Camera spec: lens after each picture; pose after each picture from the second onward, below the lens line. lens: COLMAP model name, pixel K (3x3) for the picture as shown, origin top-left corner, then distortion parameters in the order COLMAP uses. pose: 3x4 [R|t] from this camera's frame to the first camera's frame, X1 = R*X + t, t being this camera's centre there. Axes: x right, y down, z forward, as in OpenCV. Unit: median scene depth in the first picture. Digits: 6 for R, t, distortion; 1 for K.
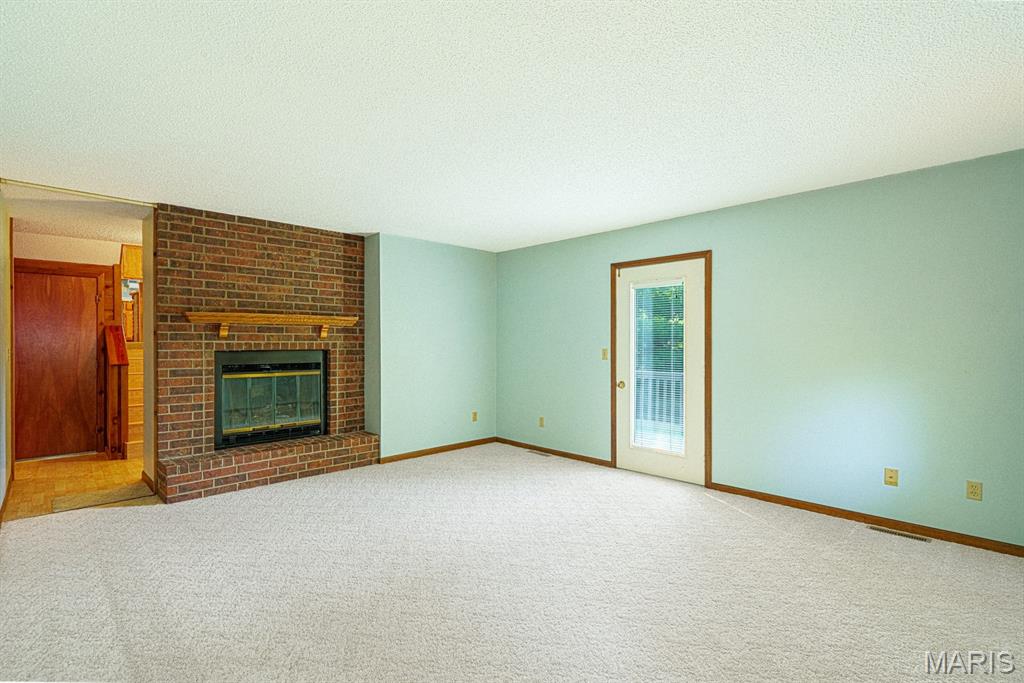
lens RADIAL K [[473.1, 0, 508.7], [0, 473.1, 346.8], [0, 0, 1]] dist [0.000467, 0.000839]
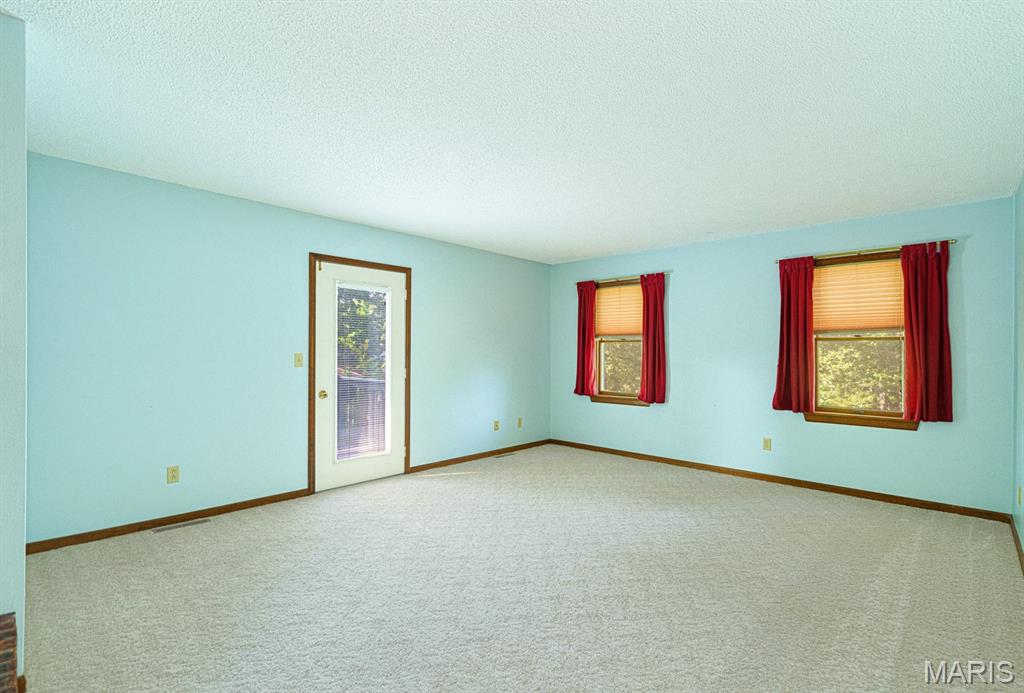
lens RADIAL K [[473.1, 0, 508.7], [0, 473.1, 345.3], [0, 0, 1]] dist [0.000467, 0.000839]
pose [[-0.011497, 0.010650, 0.999877, -0.637954], [0.001746, 0.999942, -0.010631, -0.000896], [-0.999932, 0.001623, -0.011515, 0.666212]]
